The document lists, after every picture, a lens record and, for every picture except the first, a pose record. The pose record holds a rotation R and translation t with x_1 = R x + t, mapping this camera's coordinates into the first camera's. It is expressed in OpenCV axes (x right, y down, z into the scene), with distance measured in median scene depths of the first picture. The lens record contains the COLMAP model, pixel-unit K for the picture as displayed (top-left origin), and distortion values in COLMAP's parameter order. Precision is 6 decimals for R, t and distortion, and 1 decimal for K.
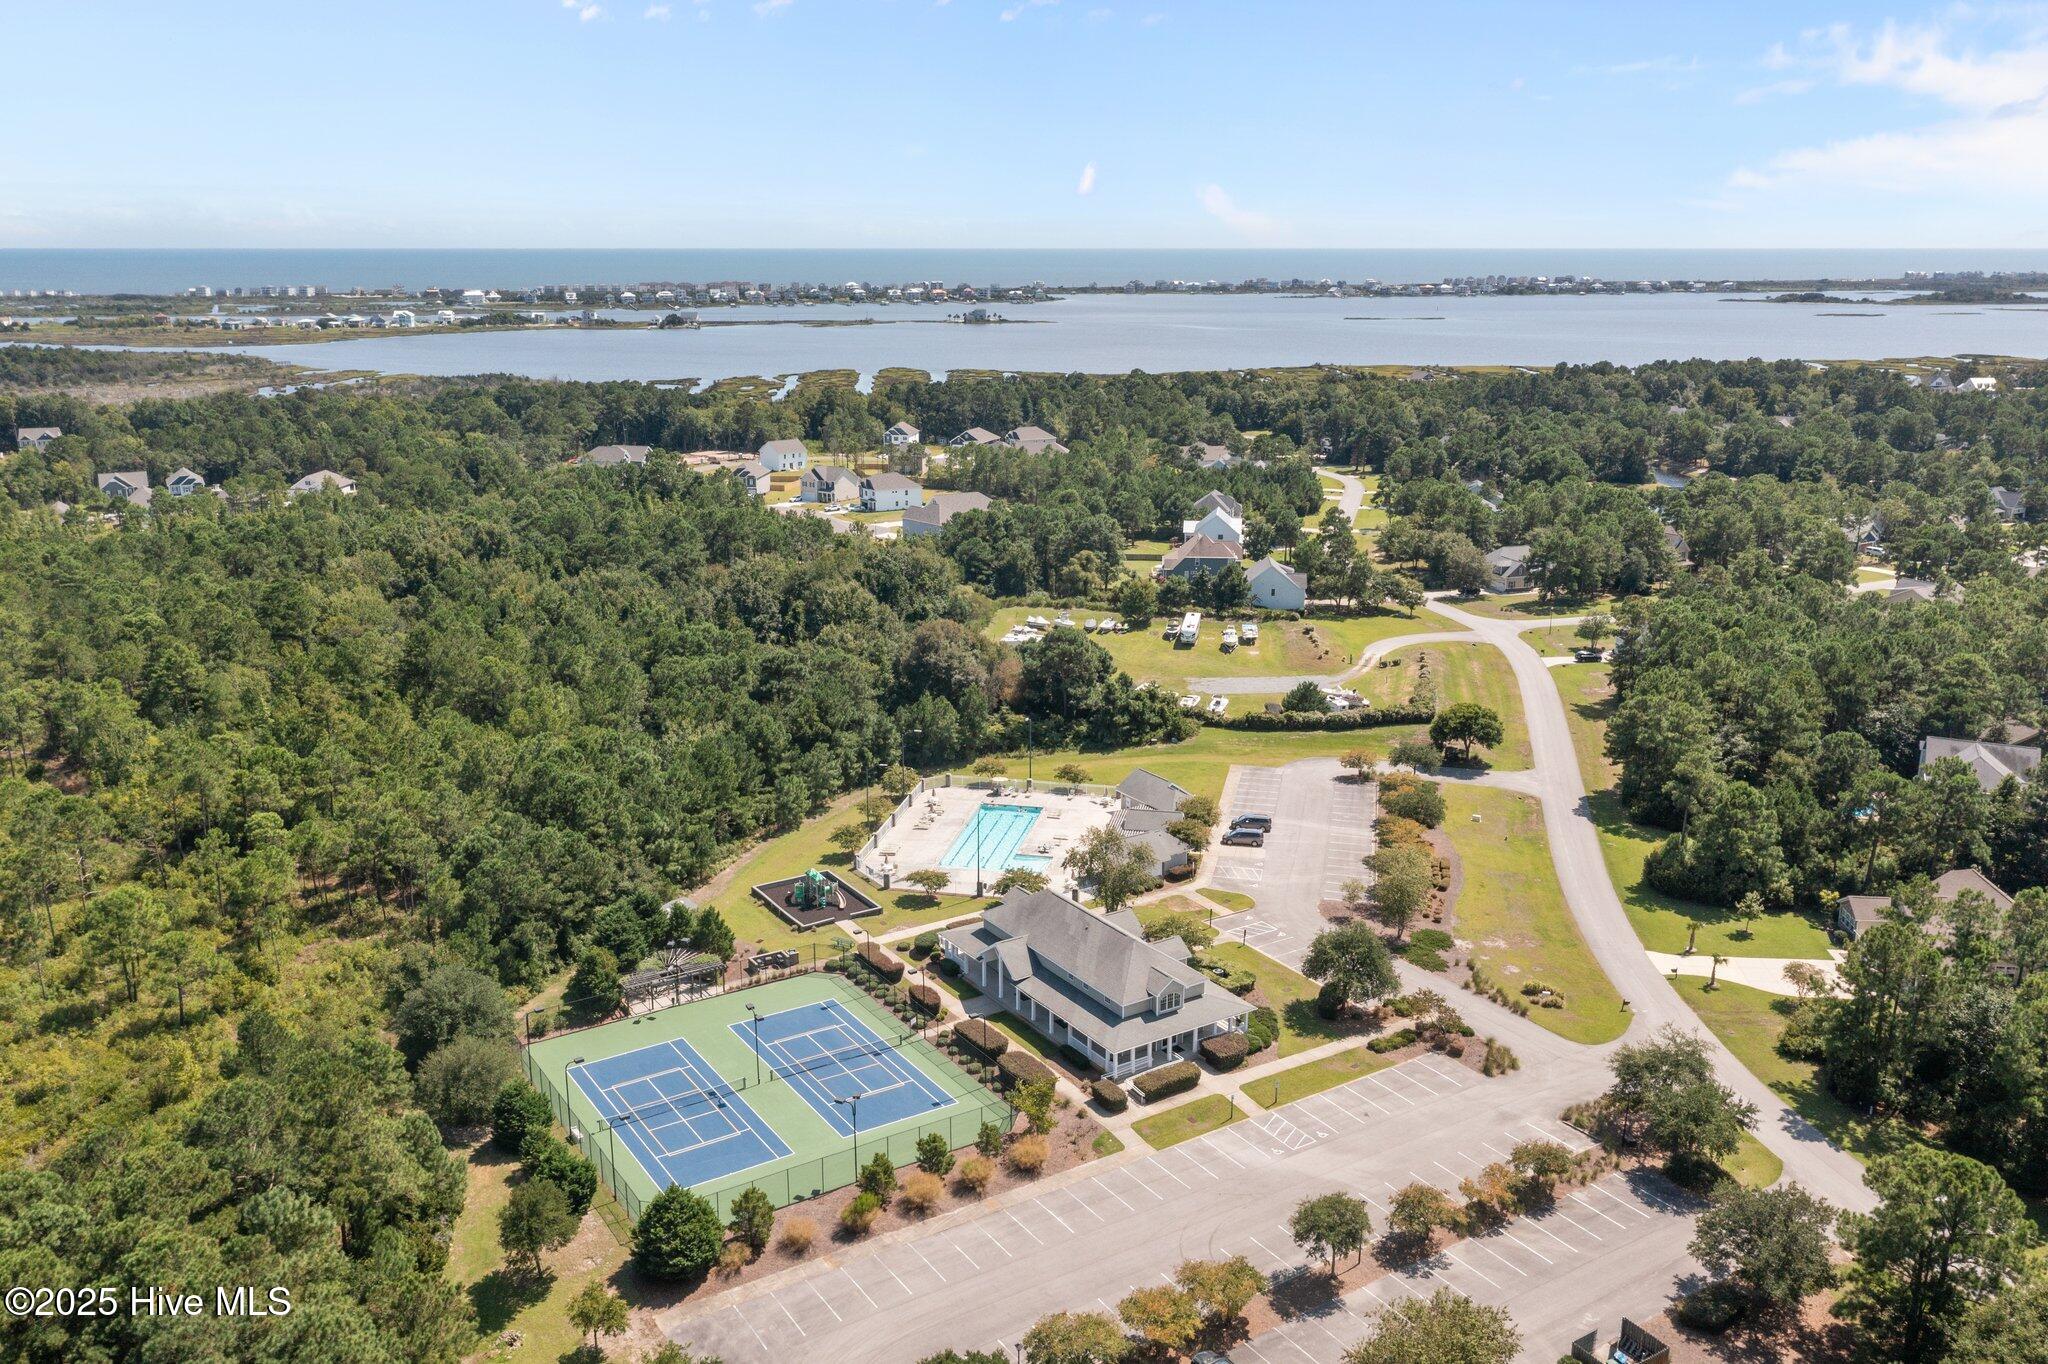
lens RADIAL K [[1623.6, 0, 1024.0], [0, 1623.6, 682.0], [0, 0, 1]] dist [-0.008008, -0.004753]
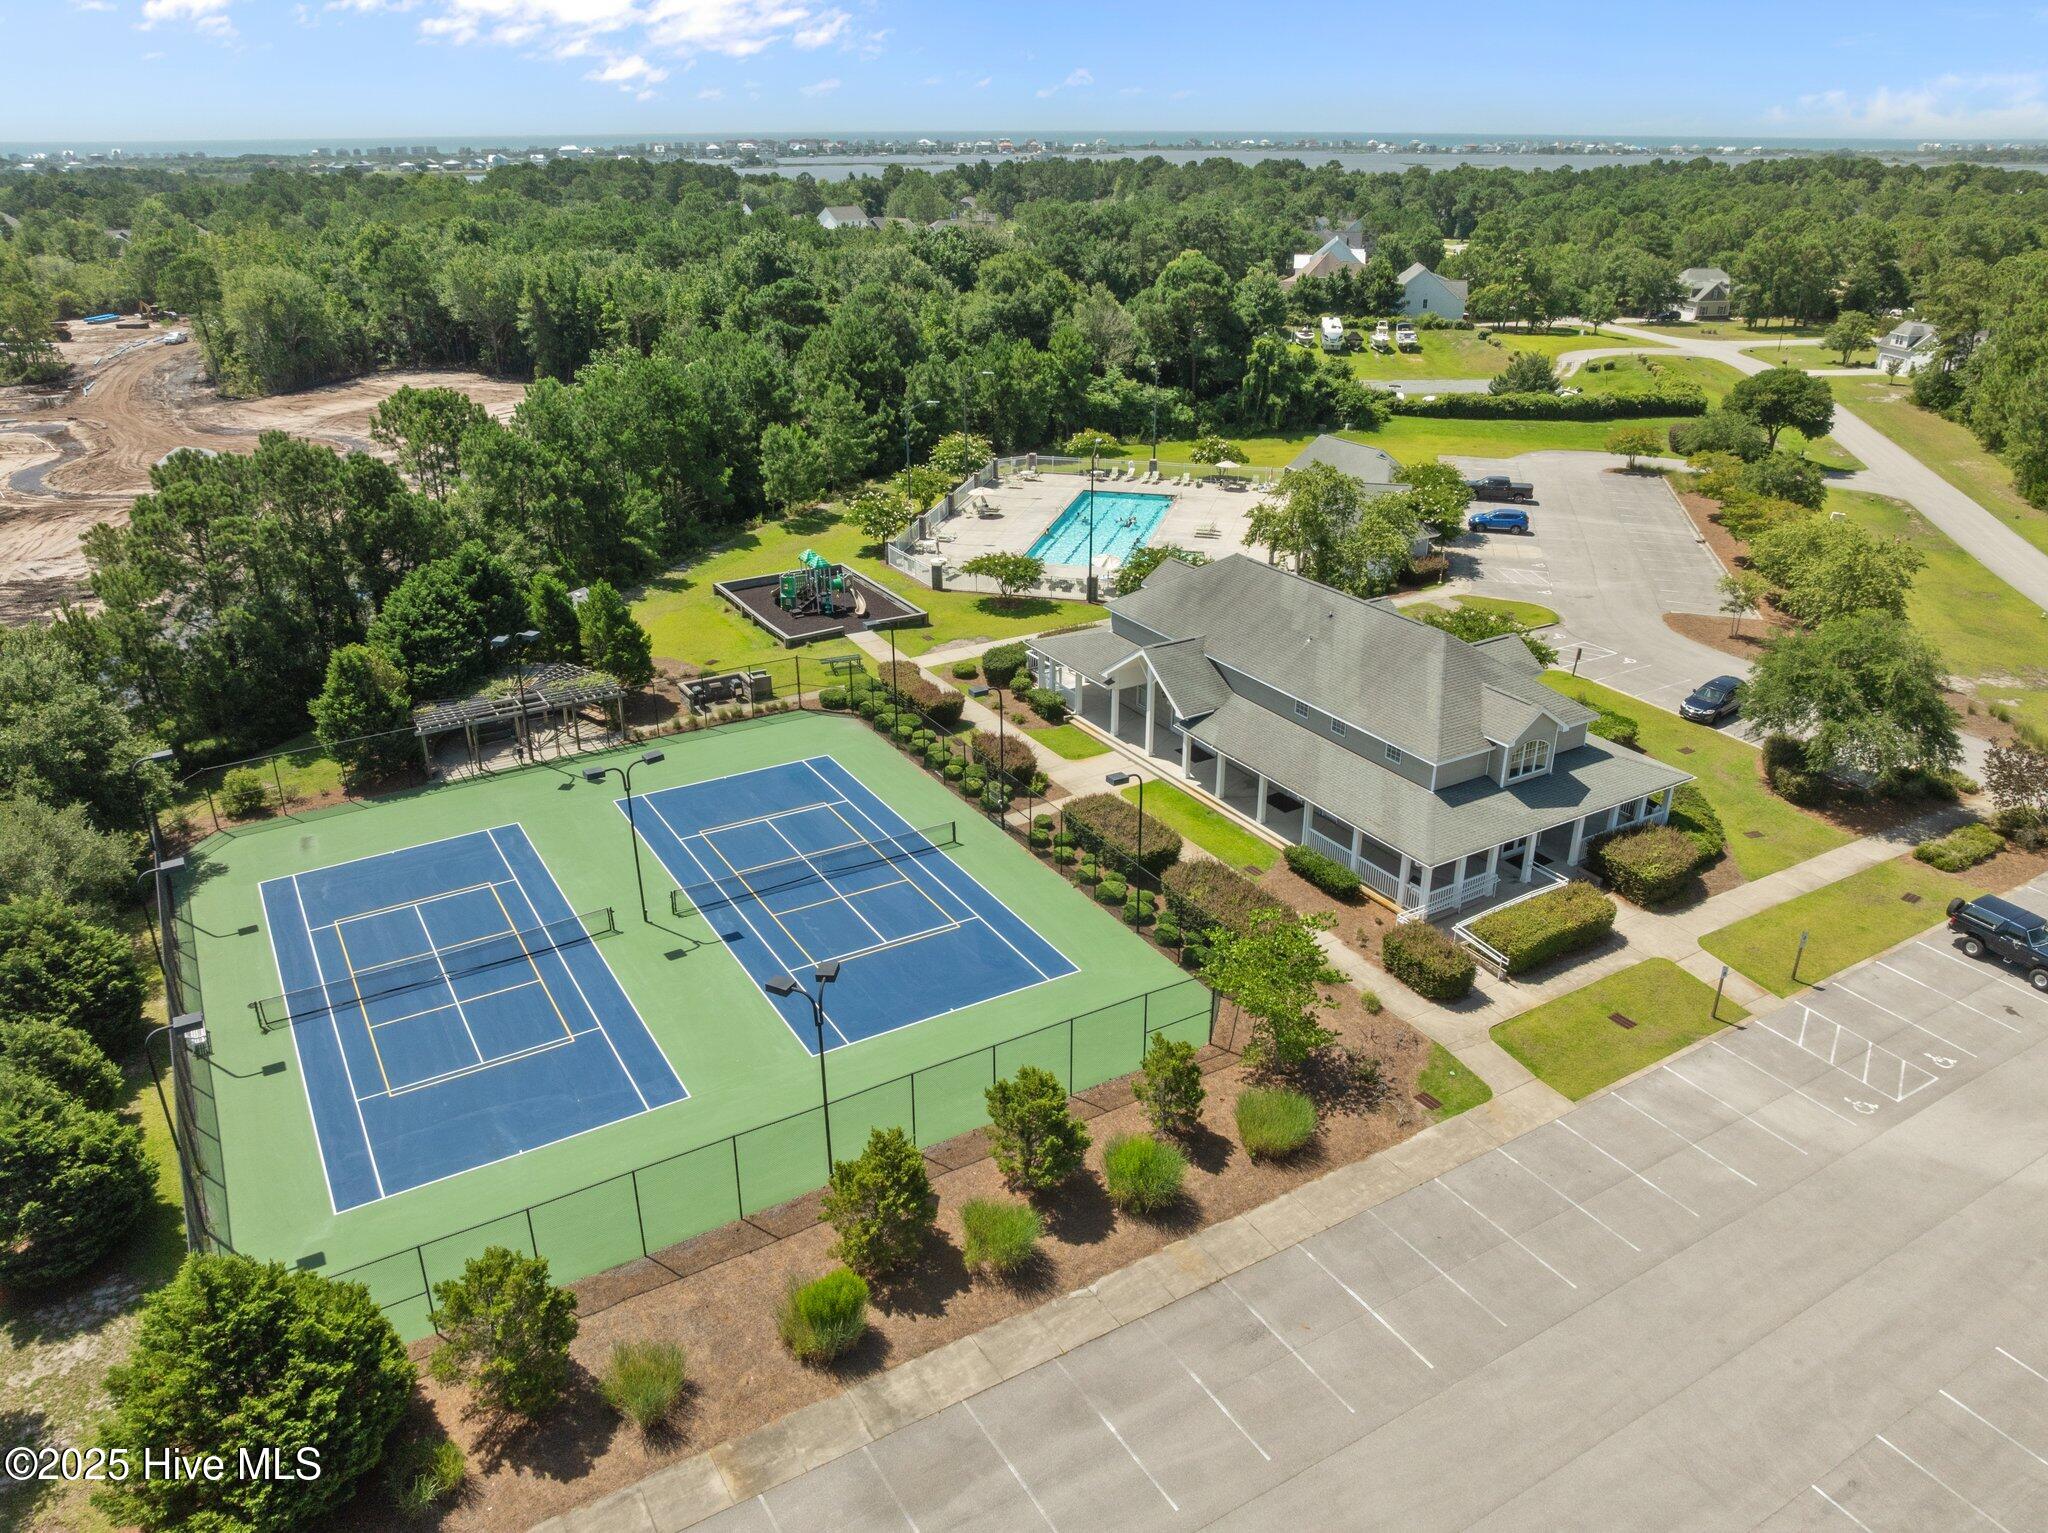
lens RADIAL K [[1463.6, 0, 1024.0], [0, 1463.6, 766.5], [0, 0, 1]] dist [-0.032340, -0.001039]
pose [[0.999194, 0.011285, -0.038528, -0.032401], [-0.004805, 0.986398, 0.164306, 0.107555], [0.039858, -0.163989, 0.985657, 0.477794]]
